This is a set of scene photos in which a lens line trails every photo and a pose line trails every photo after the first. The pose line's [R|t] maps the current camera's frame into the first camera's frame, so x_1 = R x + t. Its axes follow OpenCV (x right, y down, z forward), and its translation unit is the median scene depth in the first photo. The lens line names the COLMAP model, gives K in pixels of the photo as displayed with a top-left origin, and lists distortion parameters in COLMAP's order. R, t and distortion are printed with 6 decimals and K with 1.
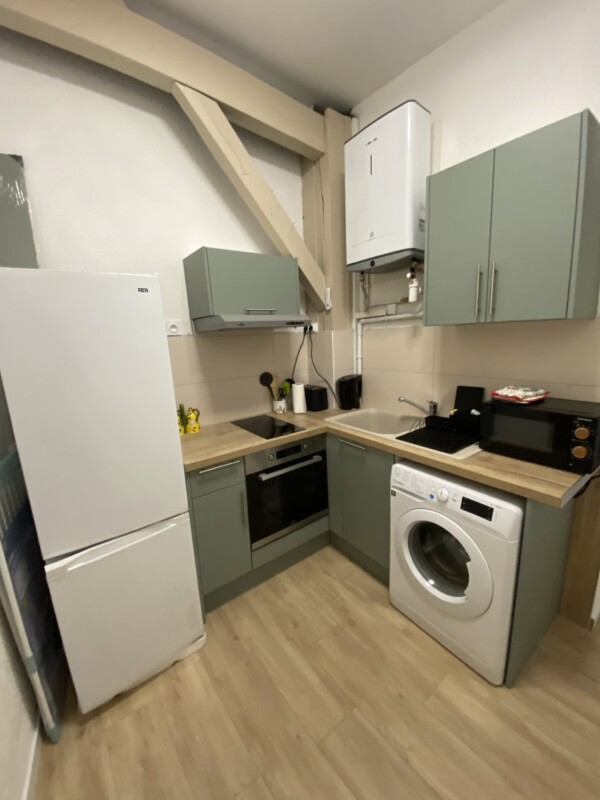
lens RADIAL K [[321.9, 0, 304.3], [0, 321.9, 397.9], [0, 0, 1]] dist [0.029263, -0.021816]
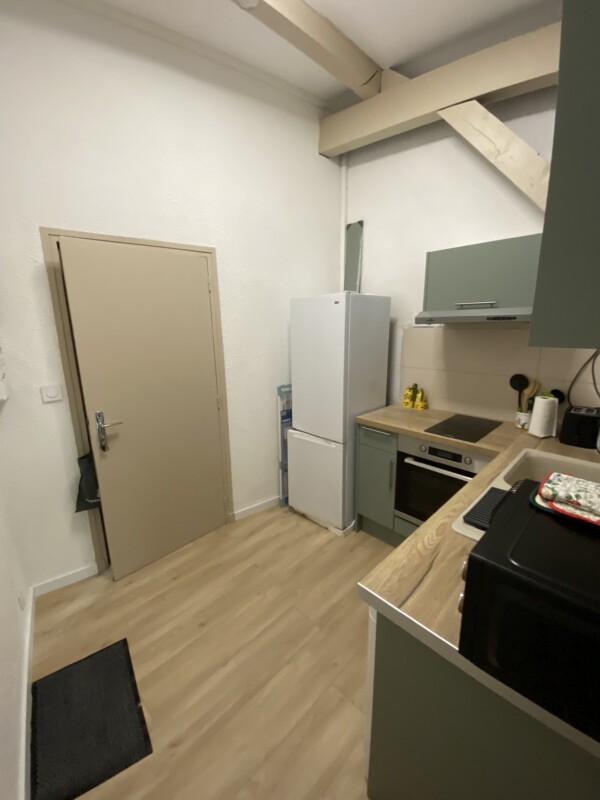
lens RADIAL K [[332.0, 0, 299.5], [0, 332.0, 396.0], [0, 0, 1]] dist [0.019435, 0.000039]
pose [[0.117541, 0.256142, -0.959466, 0.987570], [-0.186236, 0.954707, 0.232057, -0.181704], [0.975449, 0.151411, 0.159921, 0.476043]]
